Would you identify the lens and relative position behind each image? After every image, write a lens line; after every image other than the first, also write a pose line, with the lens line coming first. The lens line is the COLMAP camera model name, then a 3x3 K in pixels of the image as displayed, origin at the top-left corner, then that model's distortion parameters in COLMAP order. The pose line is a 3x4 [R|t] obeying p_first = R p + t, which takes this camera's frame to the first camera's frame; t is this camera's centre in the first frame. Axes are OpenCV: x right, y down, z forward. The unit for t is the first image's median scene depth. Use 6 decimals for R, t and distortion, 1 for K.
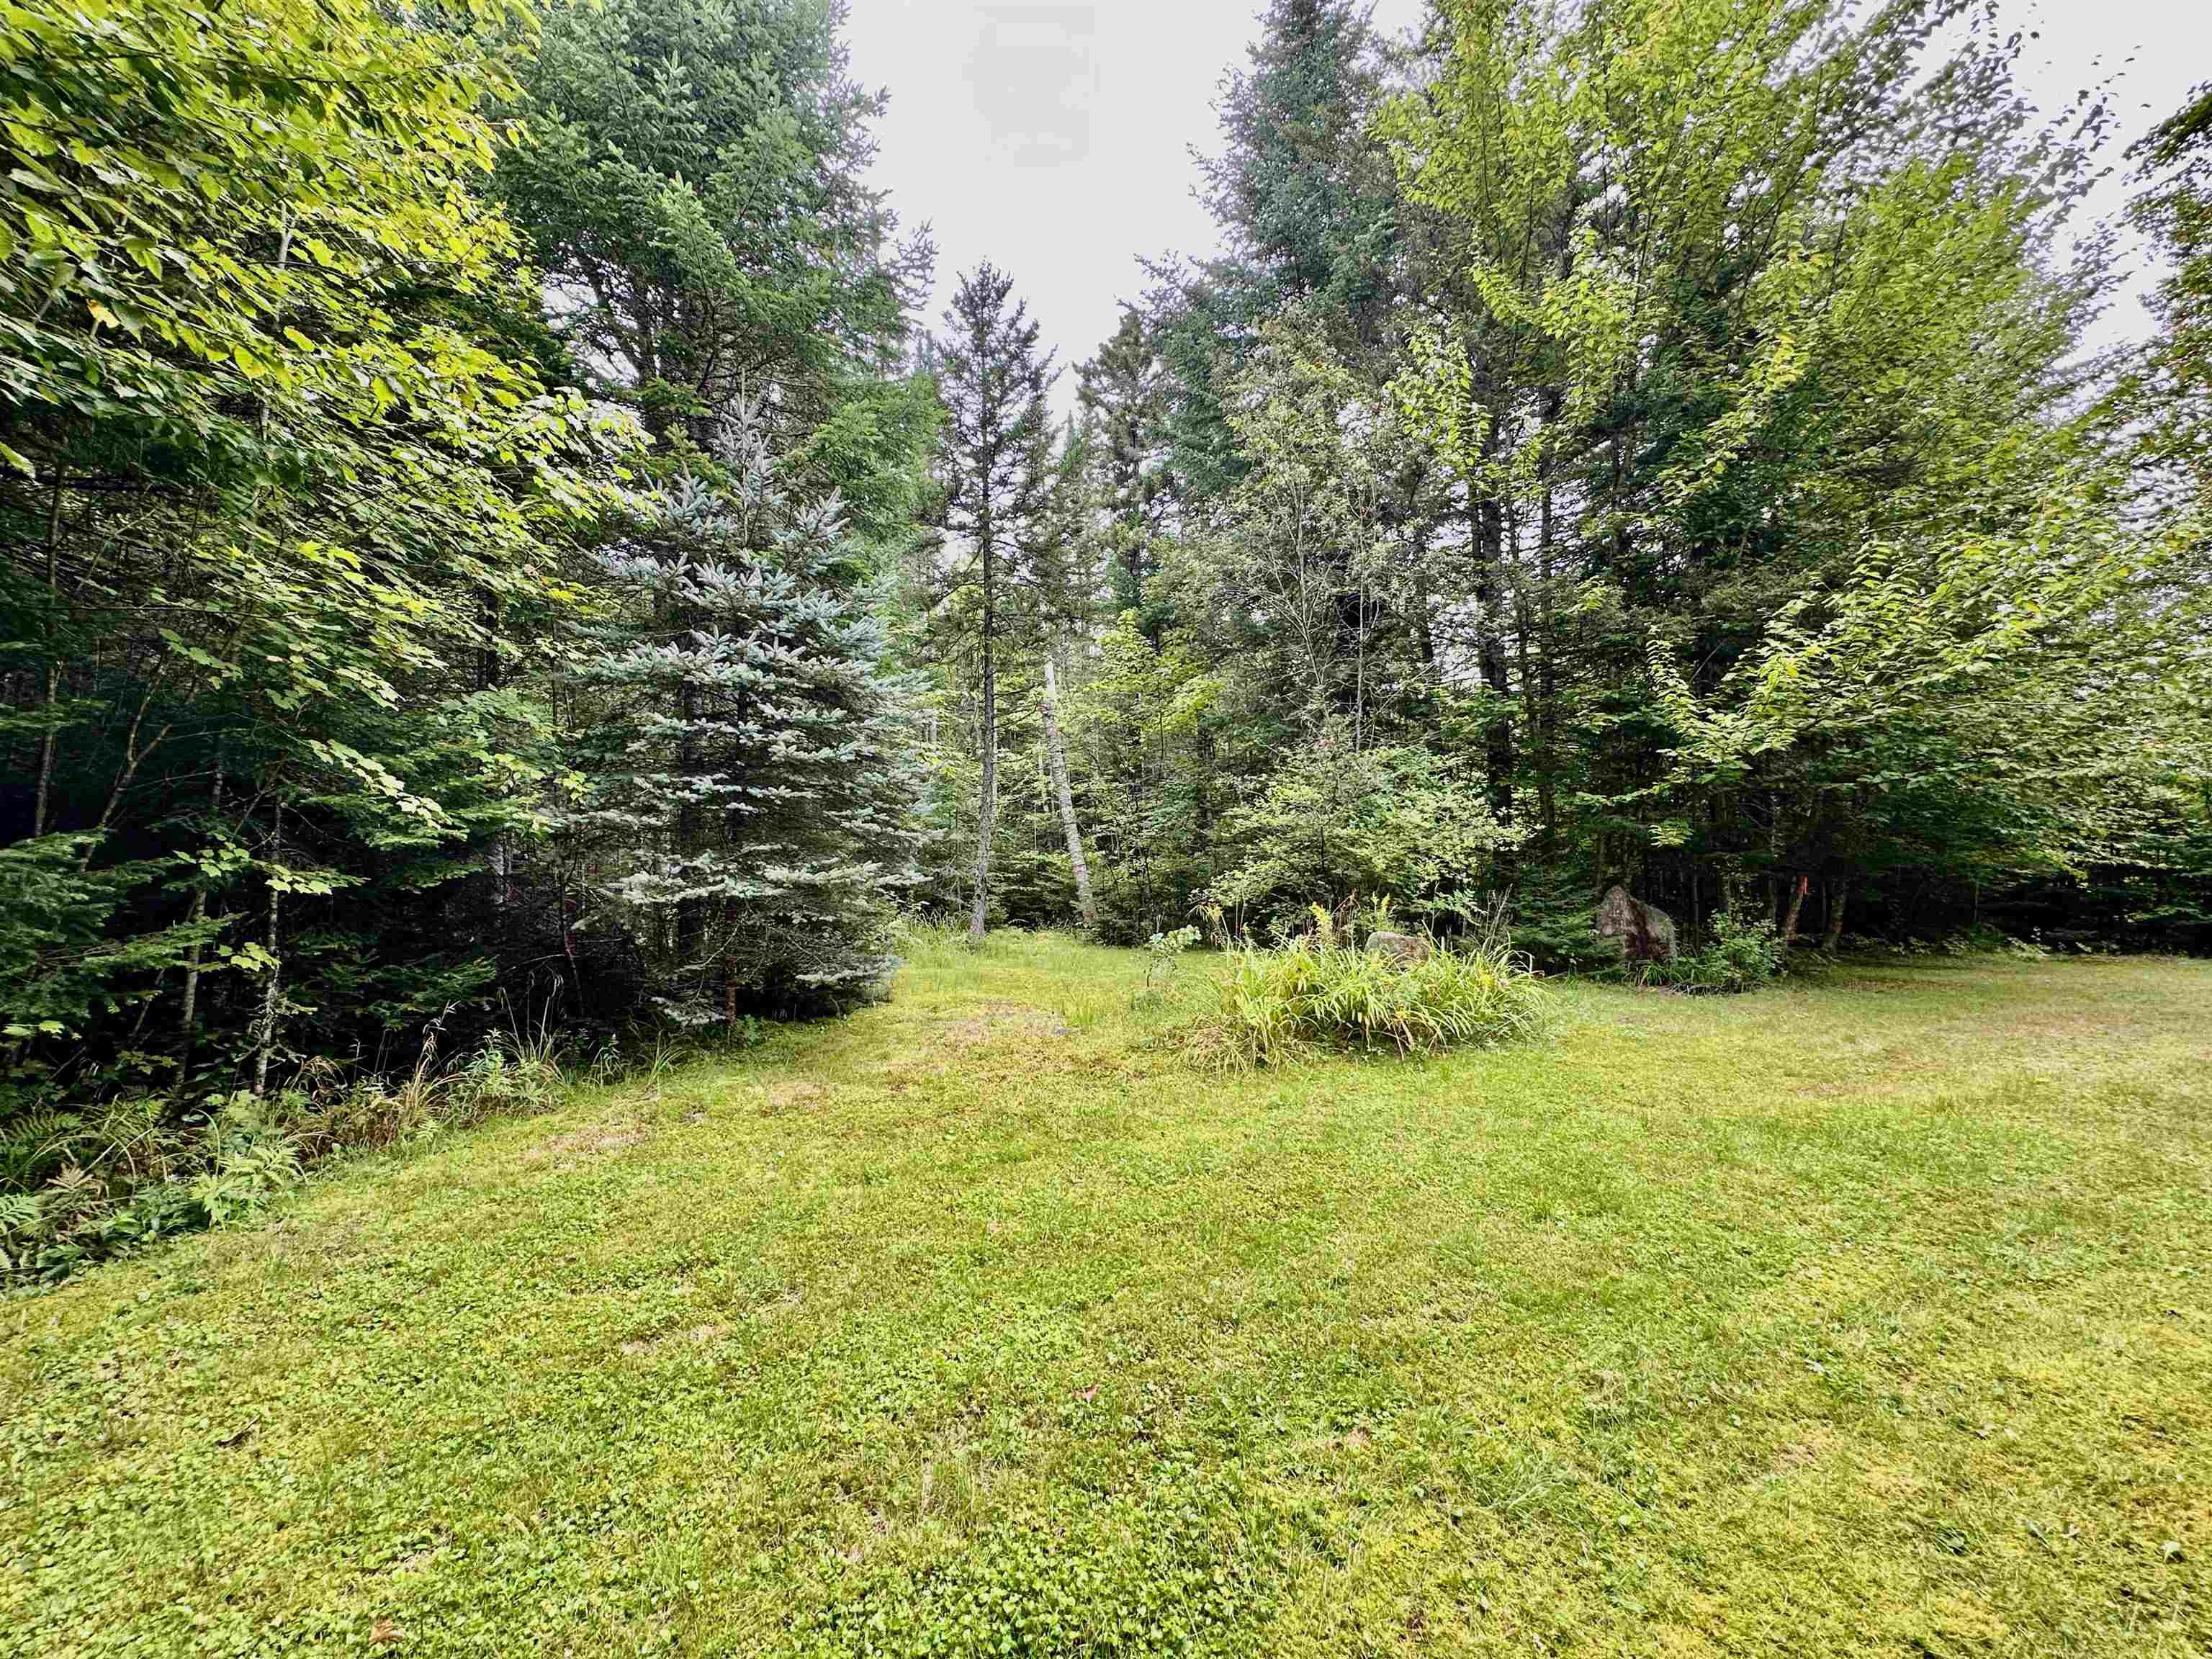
lens RADIAL K [[887.2, 0, 1107.5], [0, 887.2, 834.5], [0, 0, 1]] dist [-0.000851, 0.000733]
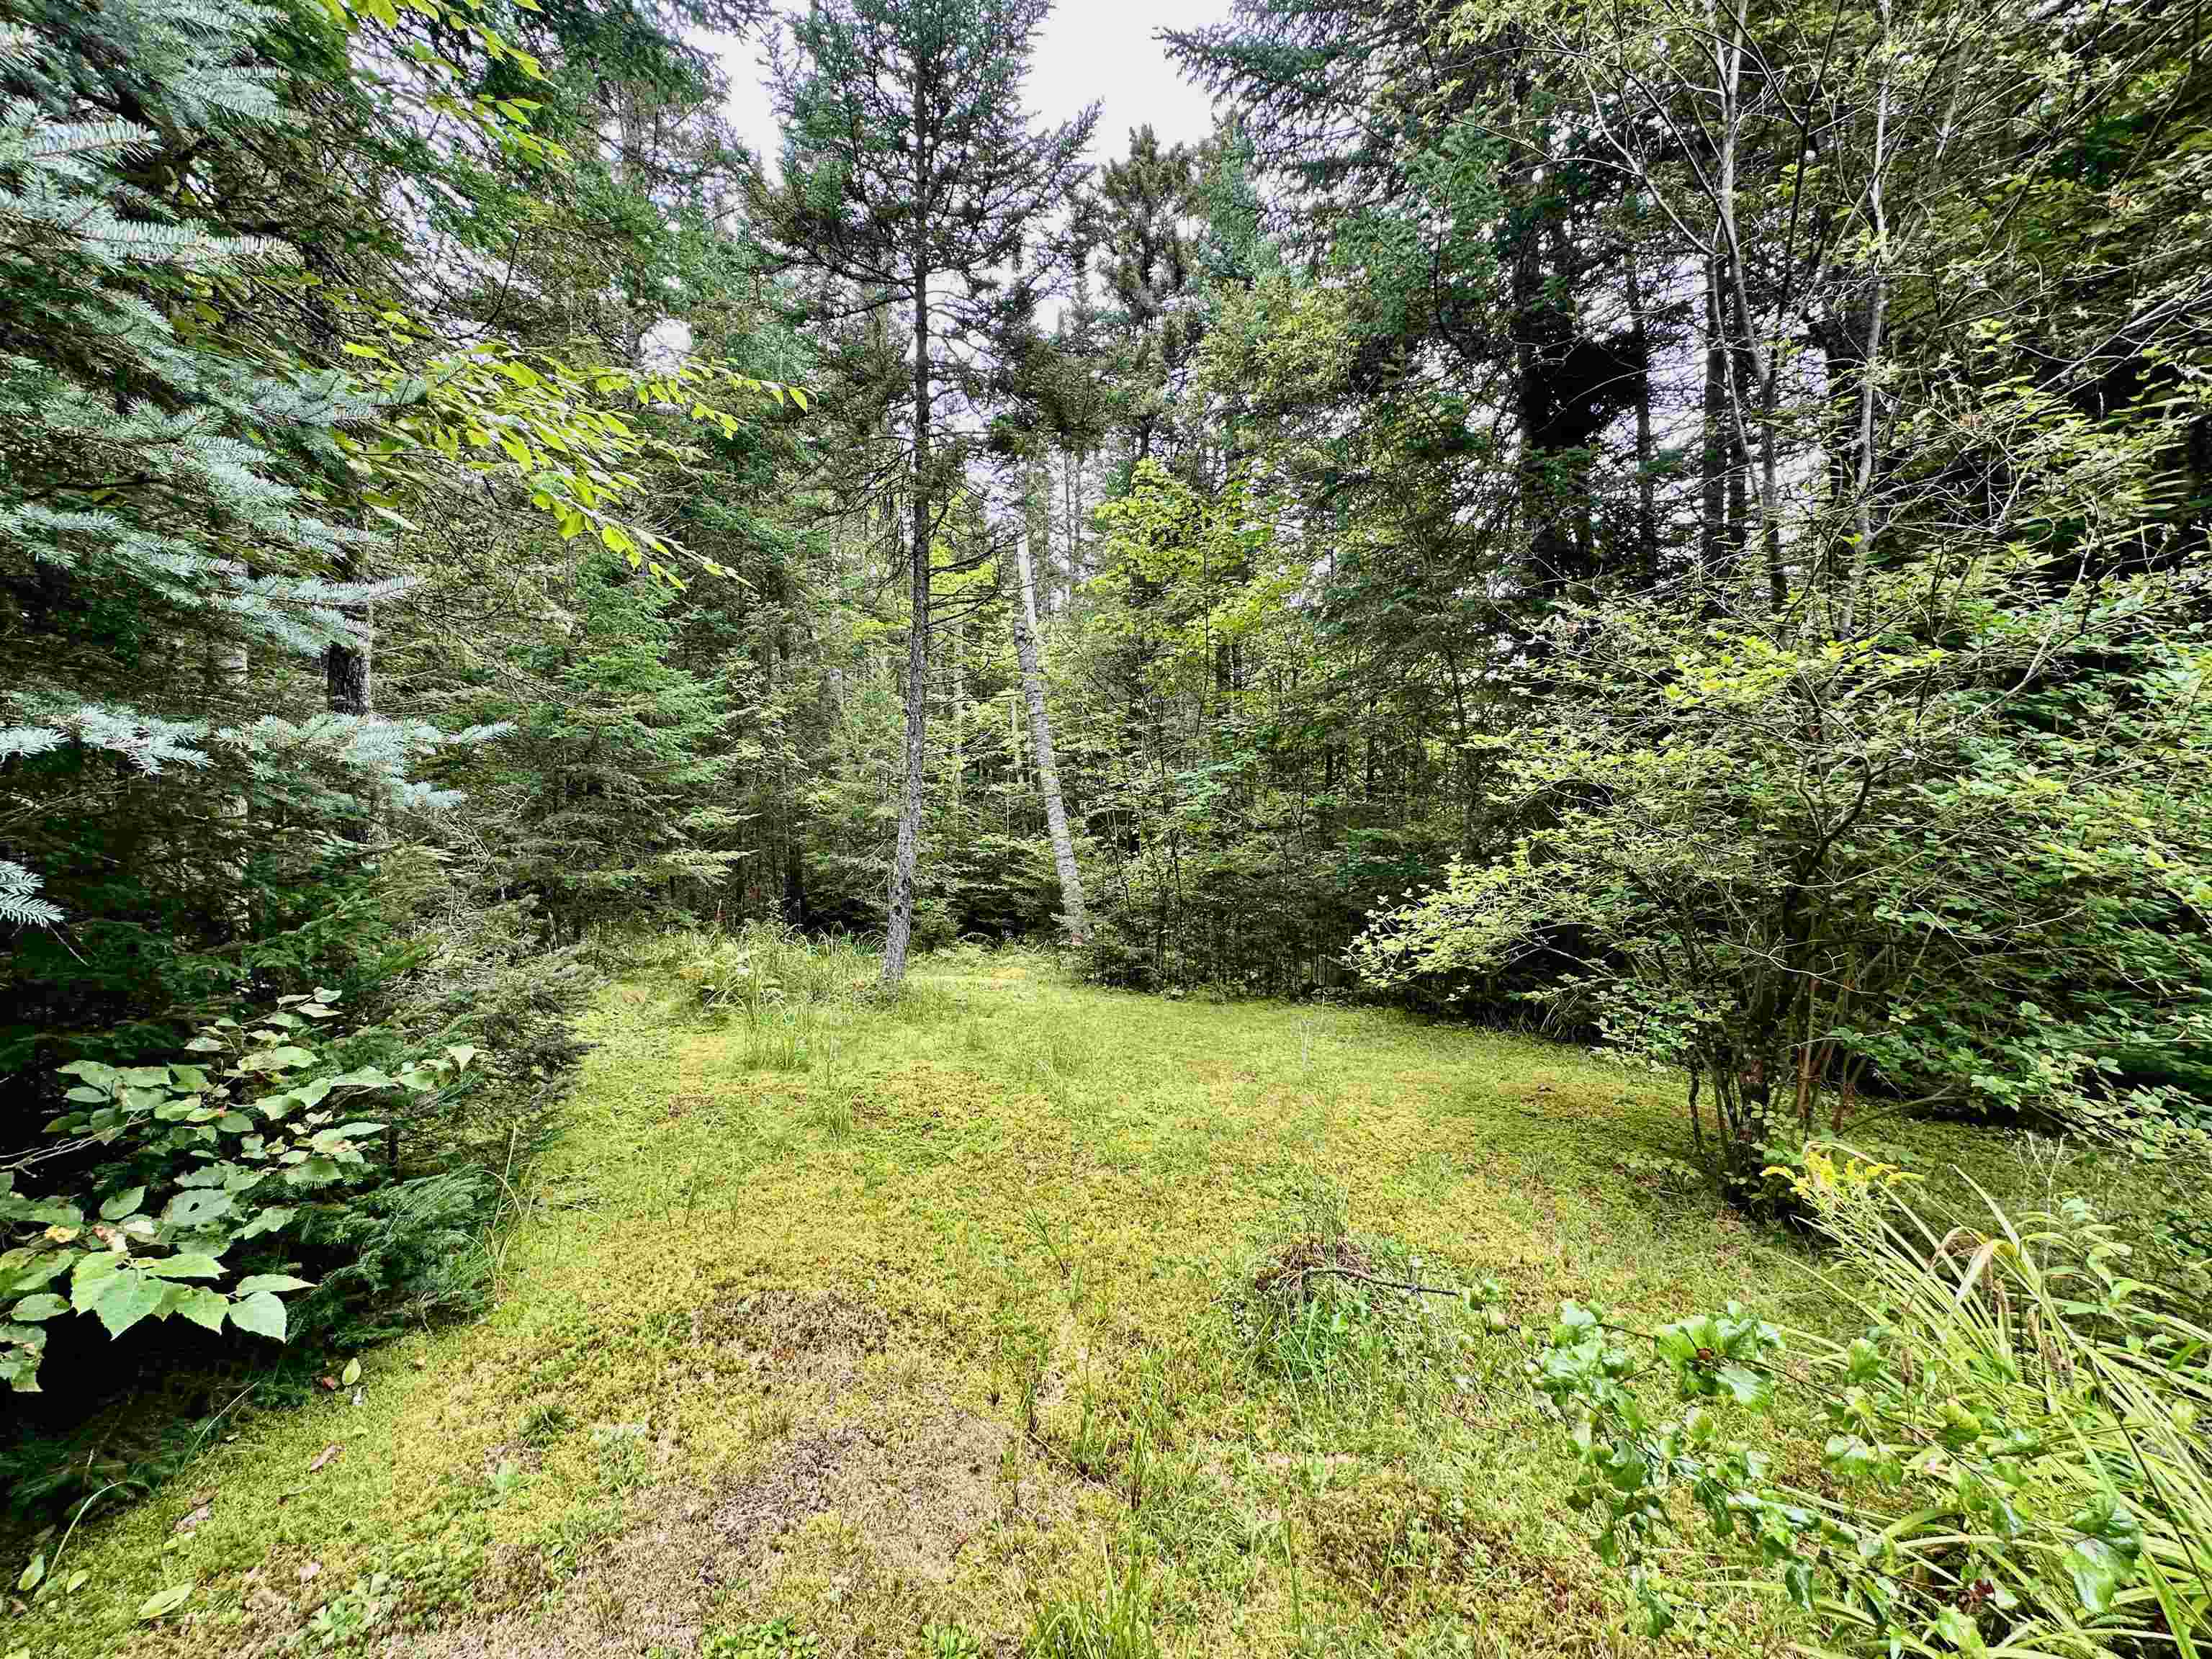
lens RADIAL K [[887.2, 0, 1104.3], [0, 887.2, 828.2], [0, 0, 1]] dist [-0.000851, 0.000733]
pose [[0.999647, 0.019219, 0.018342, -0.012859], [-0.019446, 0.999736, 0.012251, 0.002815], [-0.018102, -0.012603, 0.999757, 0.277705]]
